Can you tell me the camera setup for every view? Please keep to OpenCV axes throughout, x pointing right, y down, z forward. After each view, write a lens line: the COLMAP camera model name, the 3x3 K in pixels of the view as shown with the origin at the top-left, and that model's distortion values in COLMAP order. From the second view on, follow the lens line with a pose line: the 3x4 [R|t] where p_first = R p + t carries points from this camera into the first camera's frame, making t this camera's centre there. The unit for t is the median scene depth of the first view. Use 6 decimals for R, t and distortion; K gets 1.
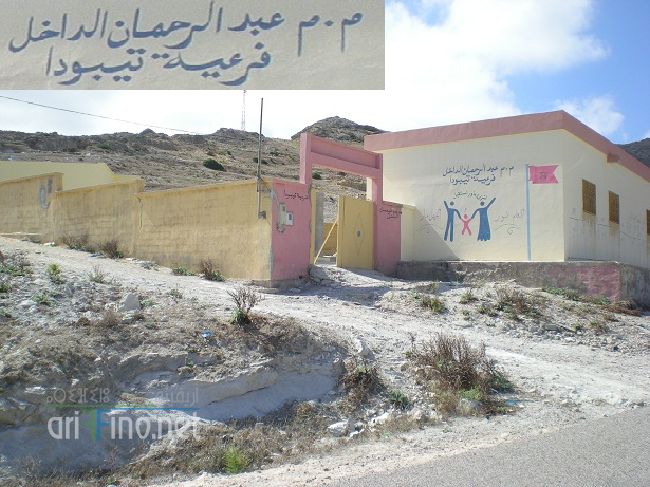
lens RADIAL K [[727.2, 0, 321.5], [0, 727.2, 237.7], [0, 0, 1]] dist [-0.129478, 0.000000]
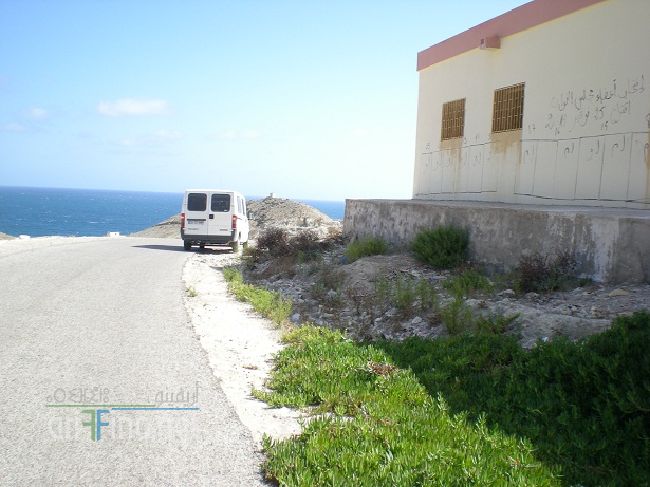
lens RADIAL K [[727.2, 0, 324.1], [0, 727.2, 246.6], [0, 0, 1]] dist [-0.129478, 0.000000]
pose [[-0.617784, 0.006302, -0.786323, 1.302514], [0.004956, 0.999979, 0.004121, 0.101822], [0.786332, -0.001351, -0.617802, 1.606300]]
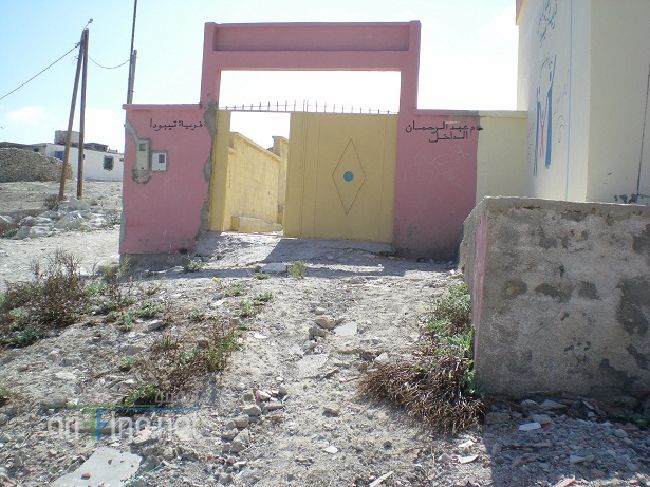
lens RADIAL K [[727.2, 0, 329.7], [0, 727.2, 246.0], [0, 0, 1]] dist [-0.129478, 0.000000]
pose [[0.473601, -0.000370, -0.880739, 0.569208], [0.023205, 0.999658, 0.012058, 0.043666], [0.880434, -0.026149, 0.473448, 0.778032]]
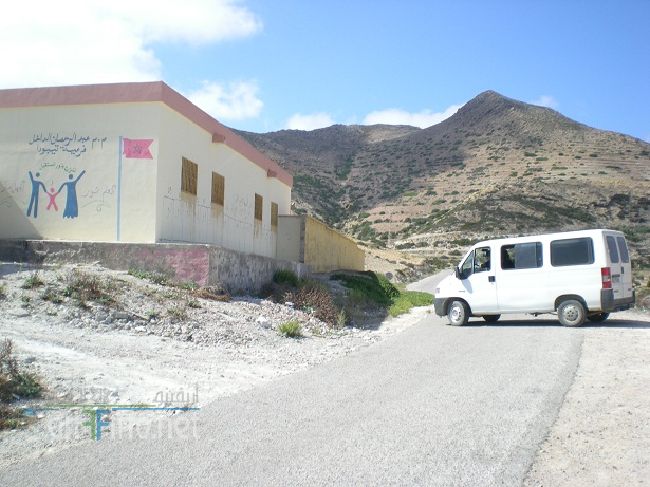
lens RADIAL K [[727.2, 0, 325.4], [0, 727.2, 243.1], [0, 0, 1]] dist [-0.129478, 0.000000]
pose [[0.879341, 0.021294, 0.475717, 0.088077], [-0.037236, 0.999016, 0.024111, 0.002368], [-0.474735, -0.038916, 0.879268, 0.068850]]
